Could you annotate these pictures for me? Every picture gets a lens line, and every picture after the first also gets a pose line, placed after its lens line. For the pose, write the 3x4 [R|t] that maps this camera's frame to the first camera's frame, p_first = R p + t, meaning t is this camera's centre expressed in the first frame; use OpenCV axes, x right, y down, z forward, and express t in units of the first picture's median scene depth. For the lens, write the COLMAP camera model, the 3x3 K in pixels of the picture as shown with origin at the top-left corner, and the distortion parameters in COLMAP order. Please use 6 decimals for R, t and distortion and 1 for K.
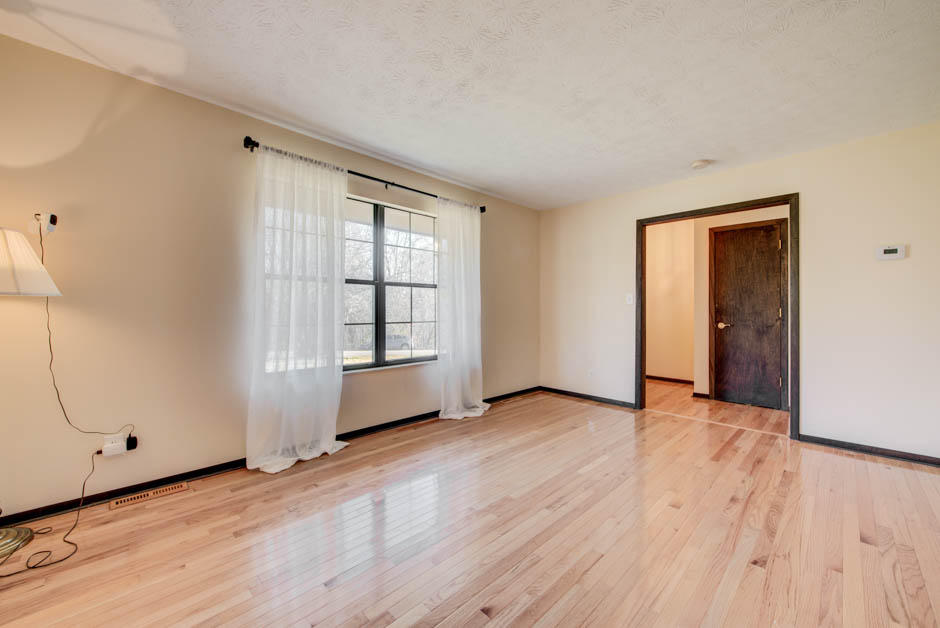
lens RADIAL K [[370.0, 0, 469.2], [0, 370.0, 310.3], [0, 0, 1]] dist [-0.002431, -0.000565]
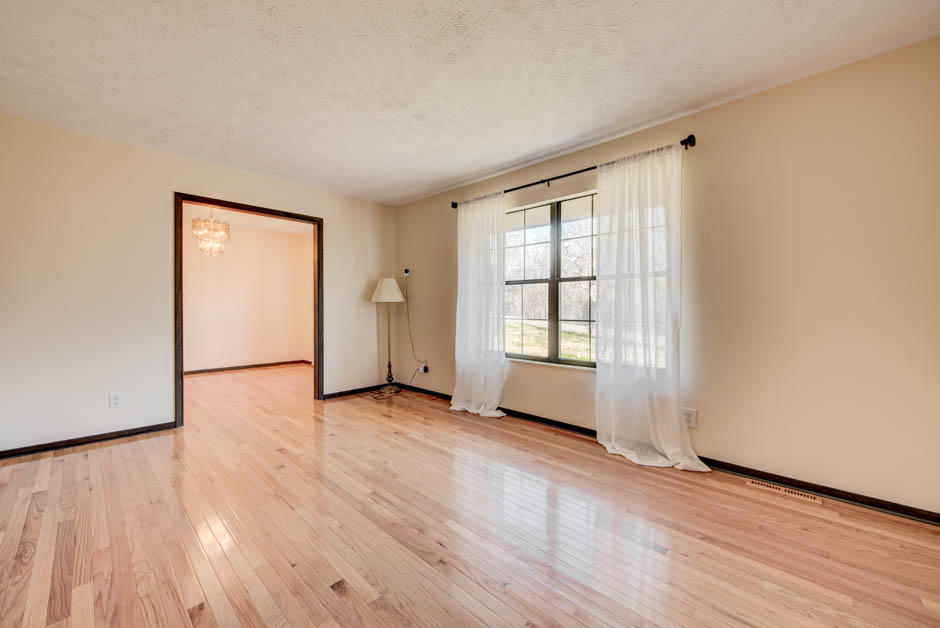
lens RADIAL K [[370.0, 0, 470.1], [0, 370.0, 309.9], [0, 0, 1]] dist [-0.002431, -0.000565]
pose [[0.029201, 0.004863, -0.999562, 0.770844], [-0.000757, 0.999988, 0.004843, 0.002871], [0.999573, 0.000615, 0.029204, 0.751326]]
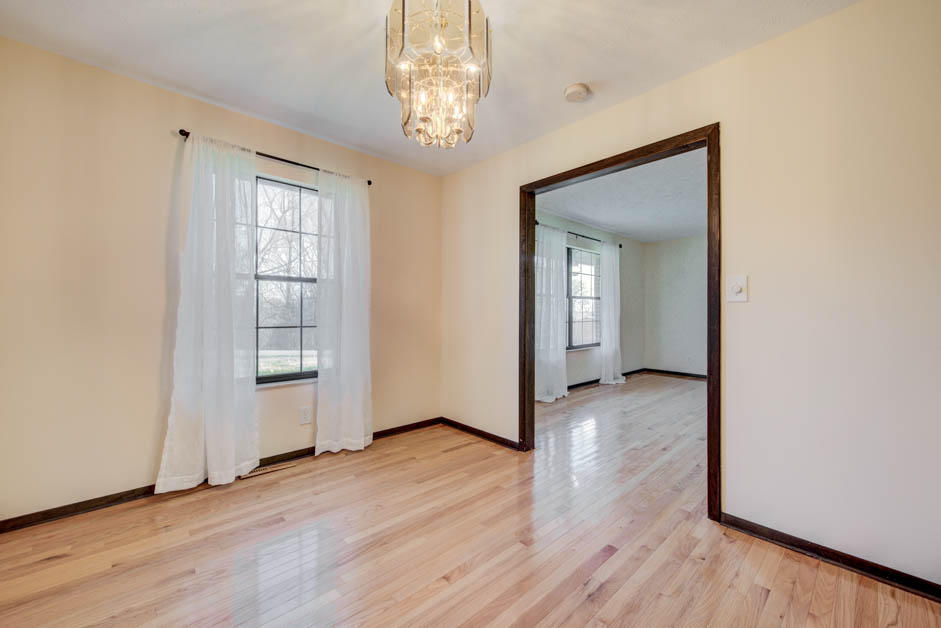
lens RADIAL K [[370.4, 0, 471.5], [0, 370.4, 314.3], [0, 0, 1]] dist [-0.002431, -0.000565]
pose [[0.999481, 0.001562, -0.032176, -0.623126], [-0.001464, 0.999994, 0.003067, -0.003109], [0.032181, -0.003019, 0.999478, -0.616977]]
